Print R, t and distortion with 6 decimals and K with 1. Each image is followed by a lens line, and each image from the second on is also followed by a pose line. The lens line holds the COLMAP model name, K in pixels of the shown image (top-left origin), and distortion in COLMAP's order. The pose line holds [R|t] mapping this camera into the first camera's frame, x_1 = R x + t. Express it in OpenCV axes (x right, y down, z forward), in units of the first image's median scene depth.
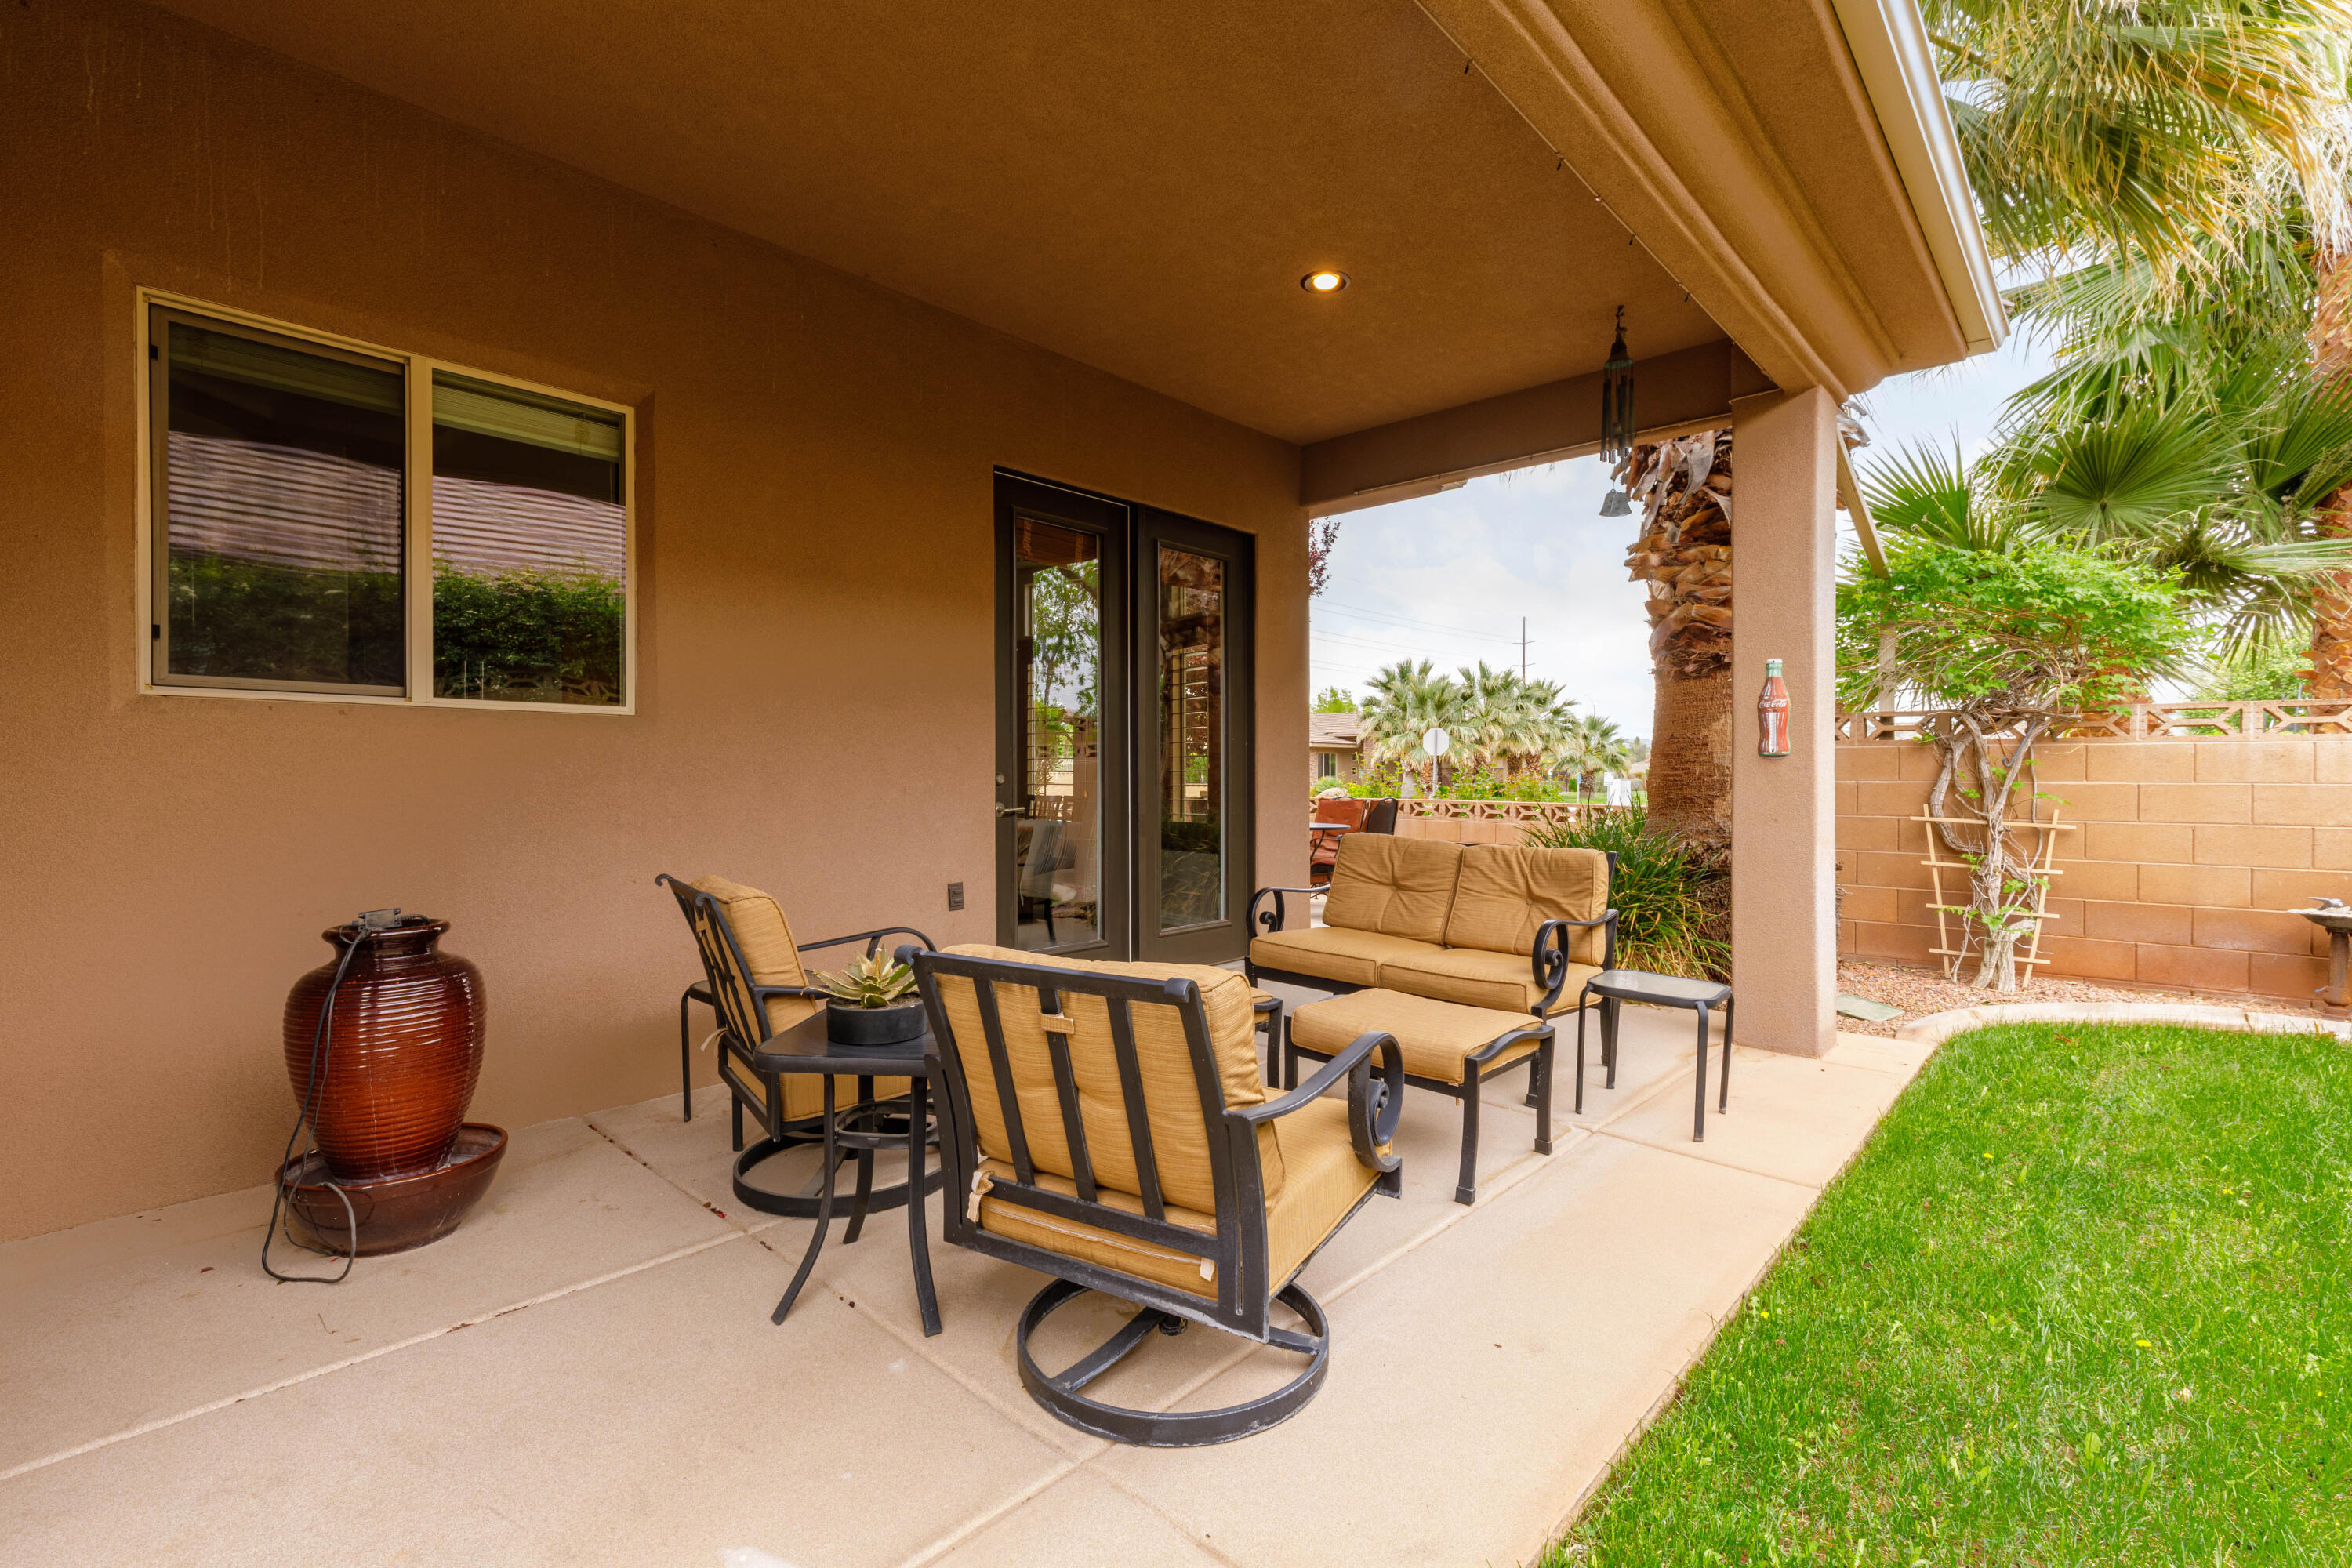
lens RADIAL K [[1050.3, 0, 1170.2], [0, 1050.3, 785.9], [0, 0, 1]] dist [0.002479, -0.001375]
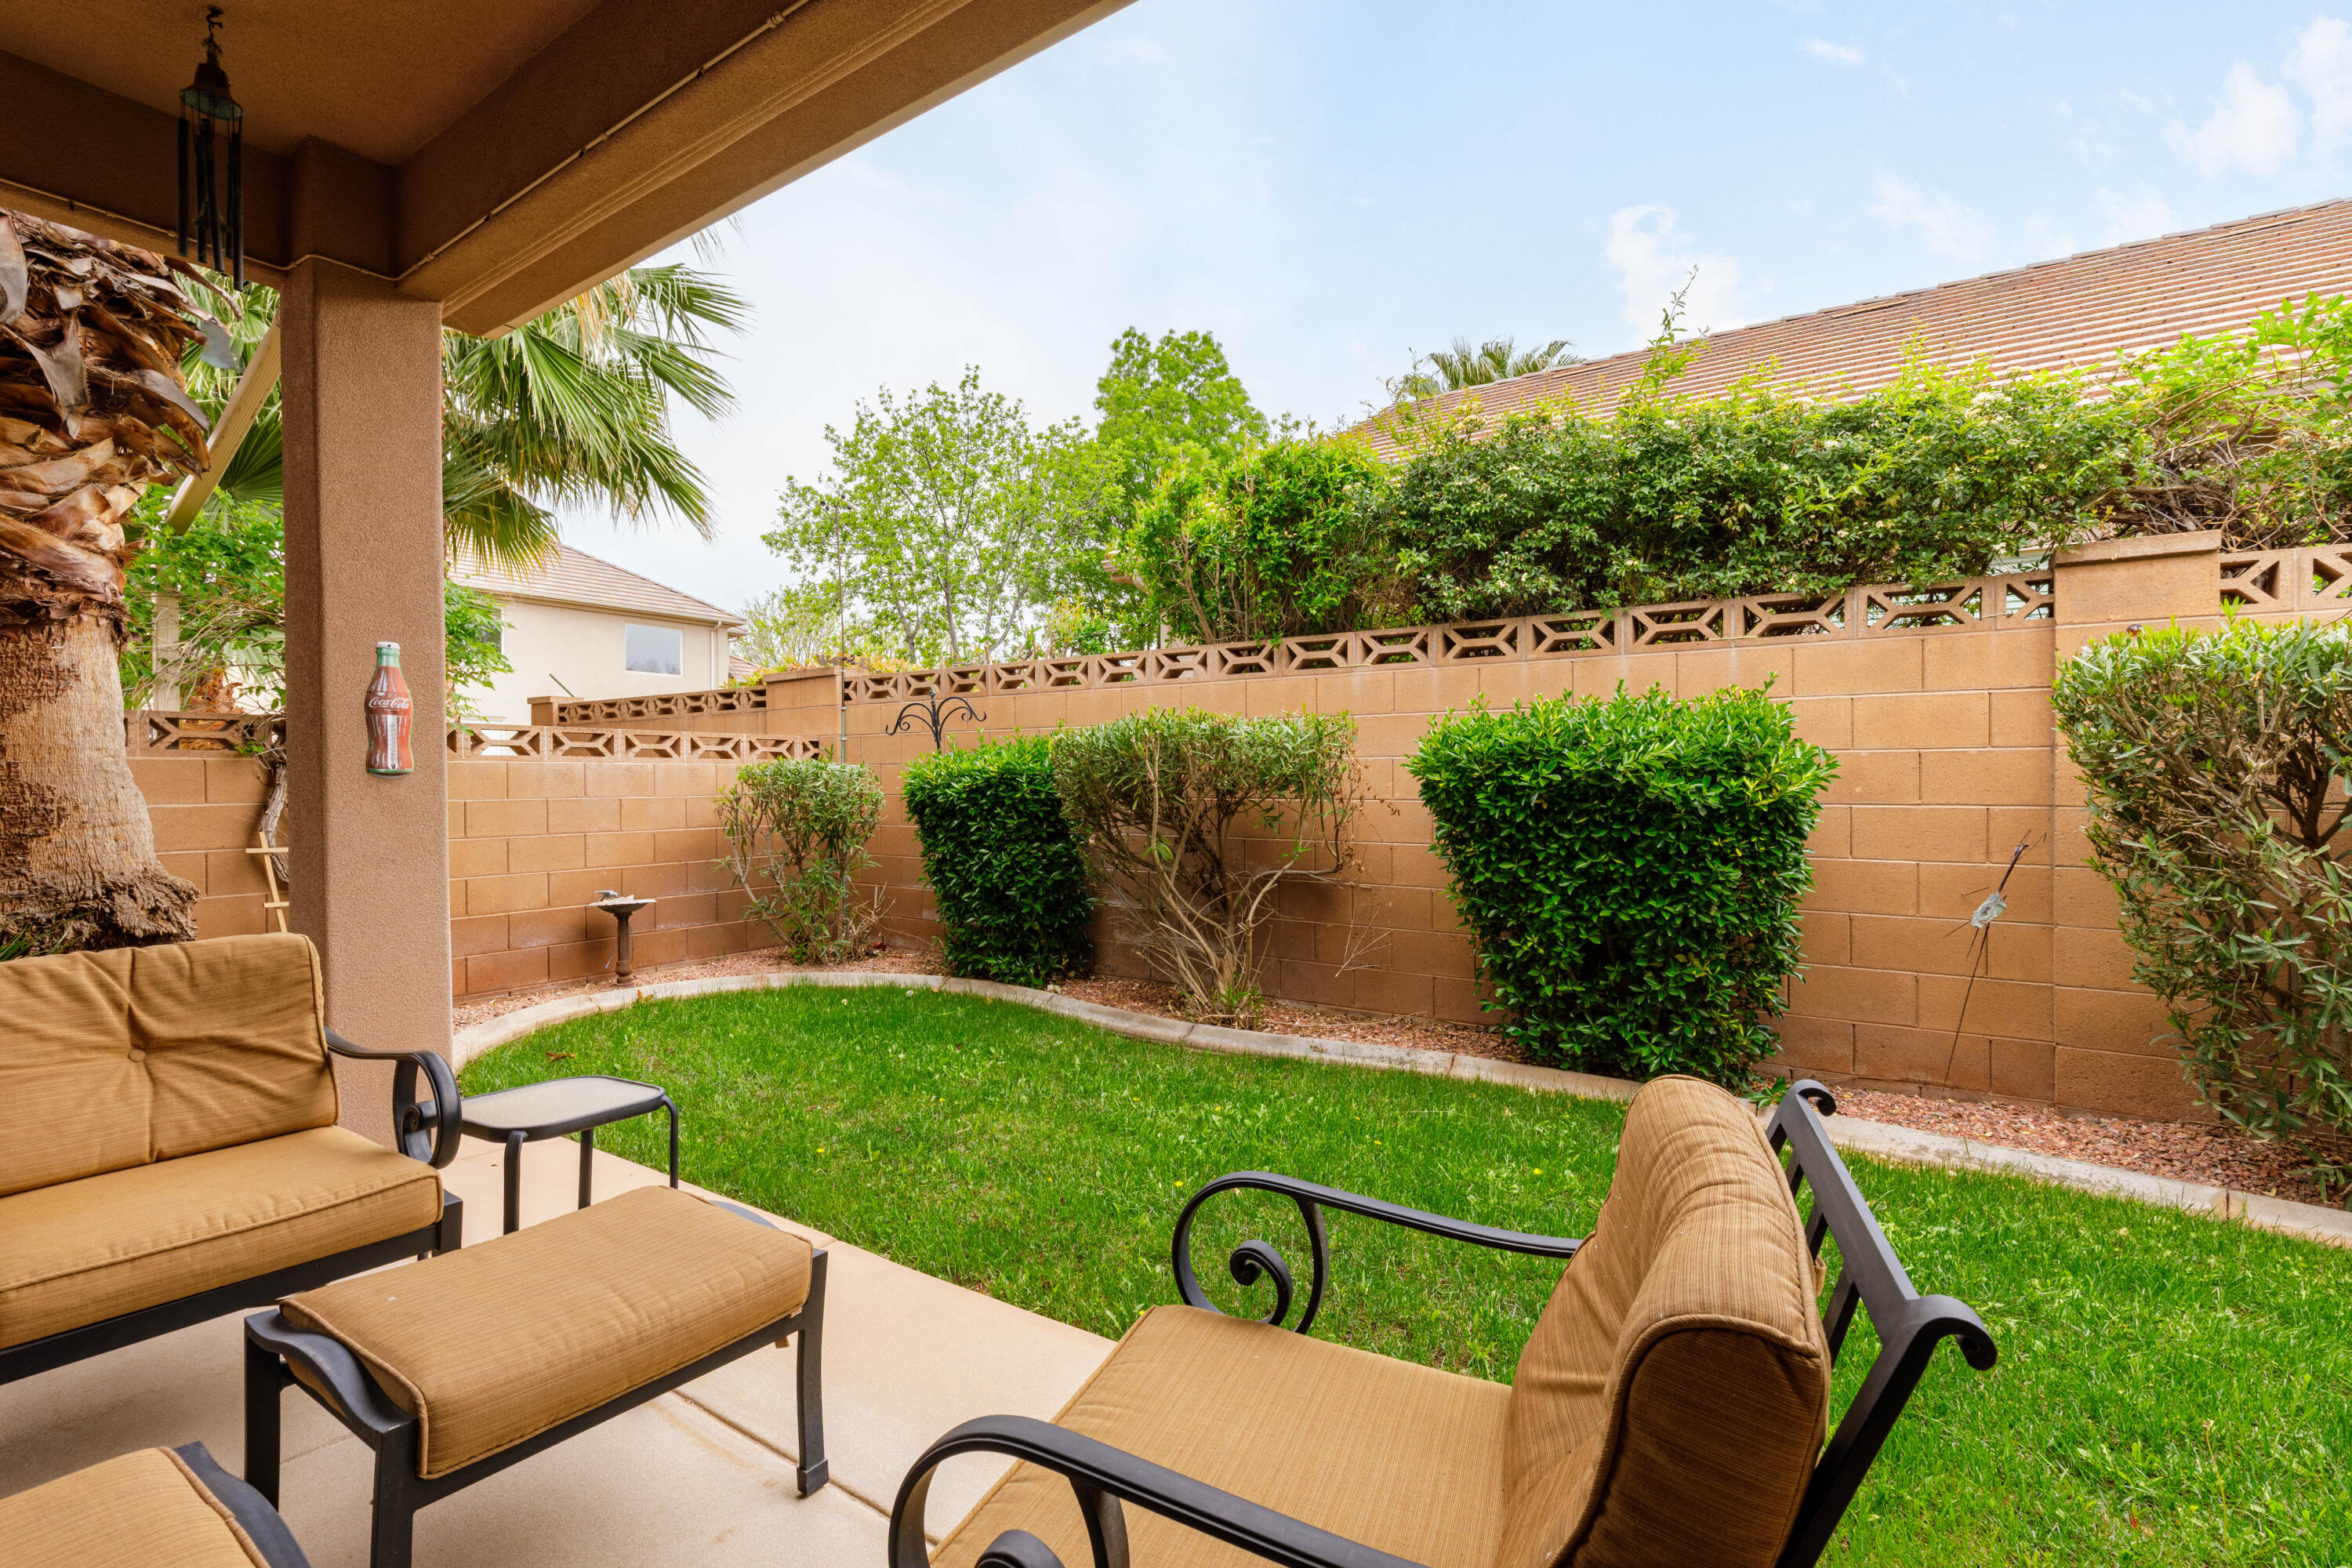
lens RADIAL K [[1050.3, 0, 1187.2], [0, 1050.3, 773.3], [0, 0, 1]] dist [0.002479, -0.001375]
pose [[-0.161093, 0.005145, 0.986926, -0.245808], [0.017174, 0.999850, -0.002409, -0.017352], [-0.986790, 0.016562, -0.161157, 0.568306]]
